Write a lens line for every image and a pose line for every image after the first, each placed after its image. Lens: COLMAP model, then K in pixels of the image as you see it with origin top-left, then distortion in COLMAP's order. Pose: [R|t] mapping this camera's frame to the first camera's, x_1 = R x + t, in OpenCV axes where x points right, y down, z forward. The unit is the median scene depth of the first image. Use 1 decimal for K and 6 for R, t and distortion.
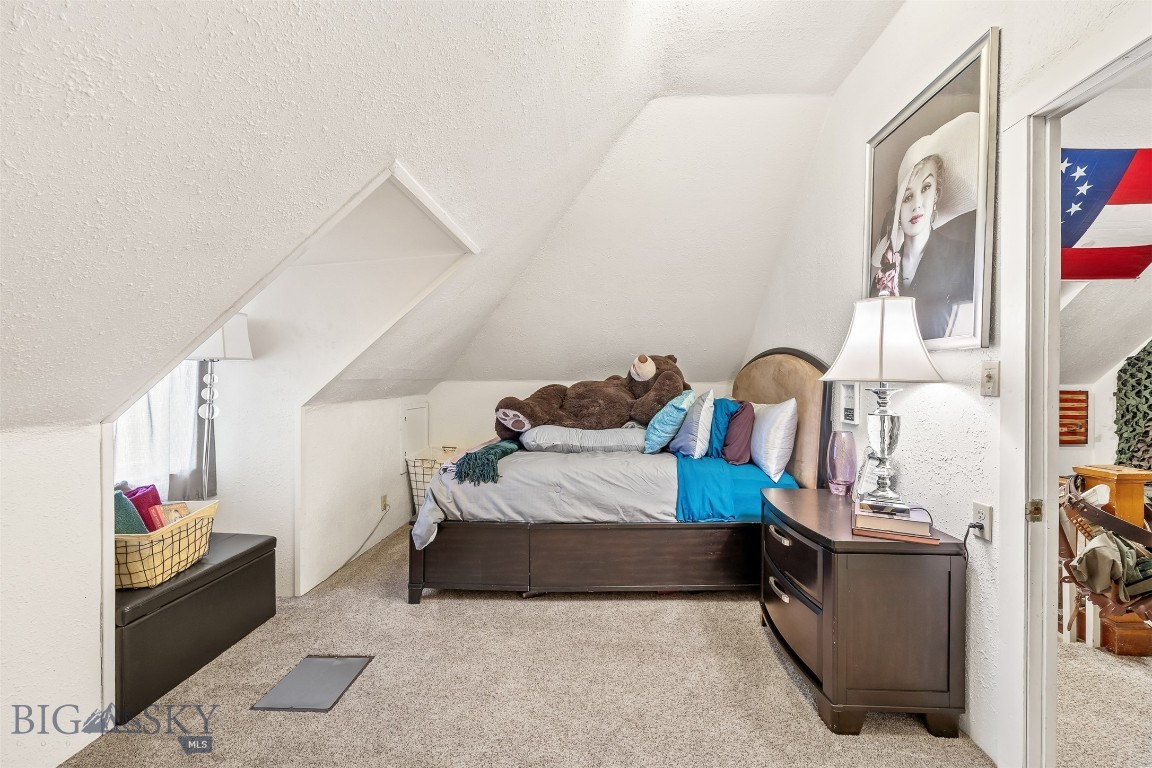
lens RADIAL K [[449.9, 0, 581.5], [0, 449.9, 389.9], [0, 0, 1]] dist [-0.005311, -0.001067]
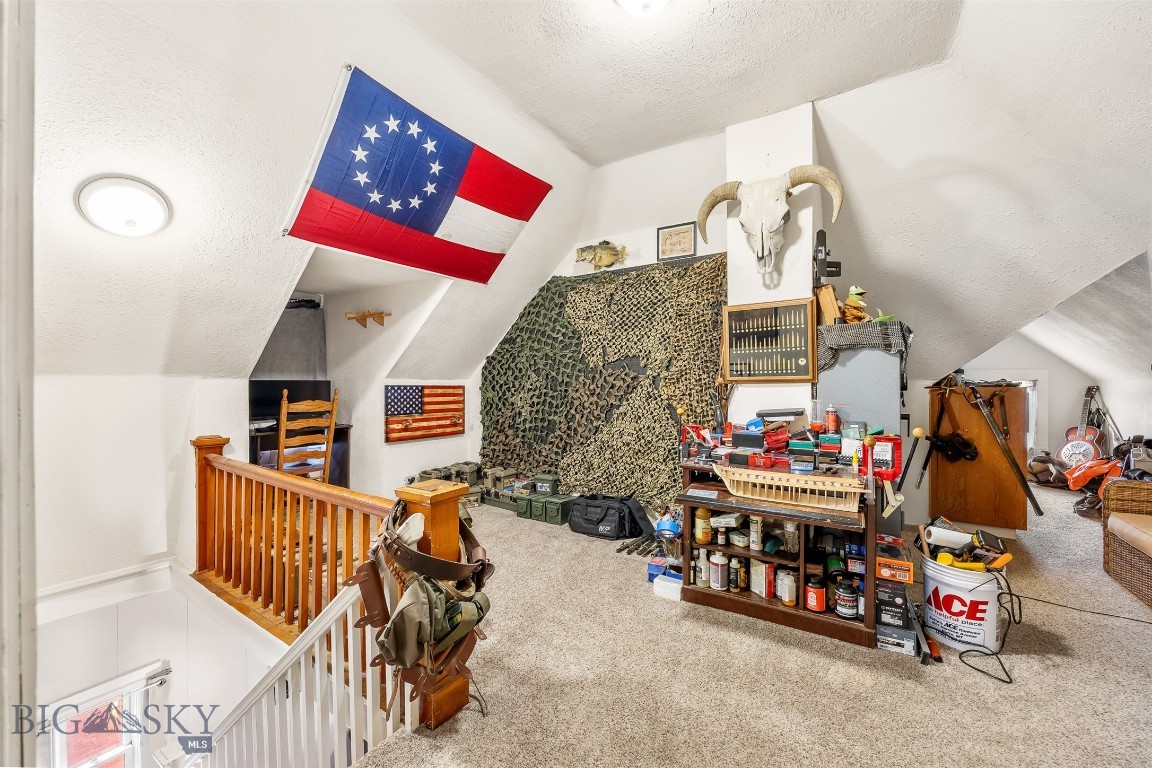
lens RADIAL K [[449.9, 0, 558.2], [0, 449.9, 382.5], [0, 0, 1]] dist [-0.005311, -0.001067]
pose [[0.552070, -0.003730, 0.833789, 0.662247], [0.007214, 0.999974, -0.000304, -0.006959], [-0.833766, 0.006182, 0.552083, 0.375424]]
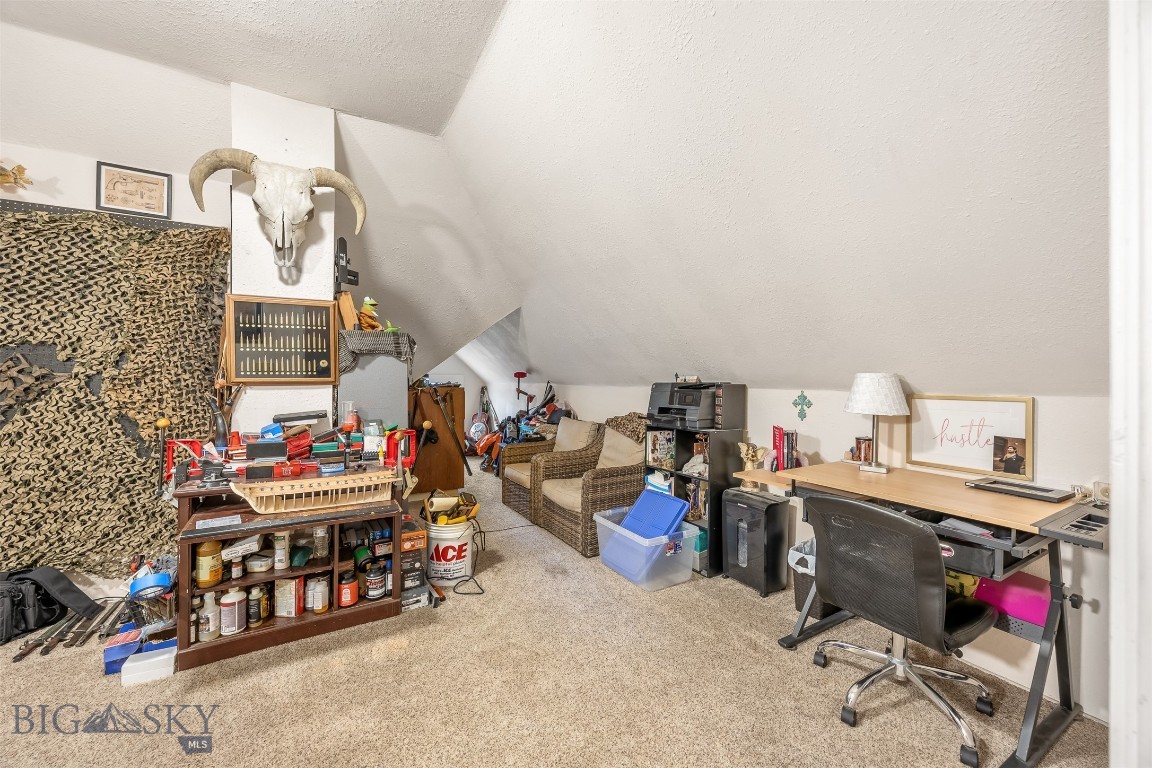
lens RADIAL K [[449.9, 0, 577.6], [0, 449.9, 379.2], [0, 0, 1]] dist [-0.005311, -0.001067]
pose [[-0.511061, 0.004775, 0.859531, 0.645245], [0.002939, 0.999988, -0.003808, -0.011121], [-0.859540, 0.000580, -0.511069, 0.556786]]
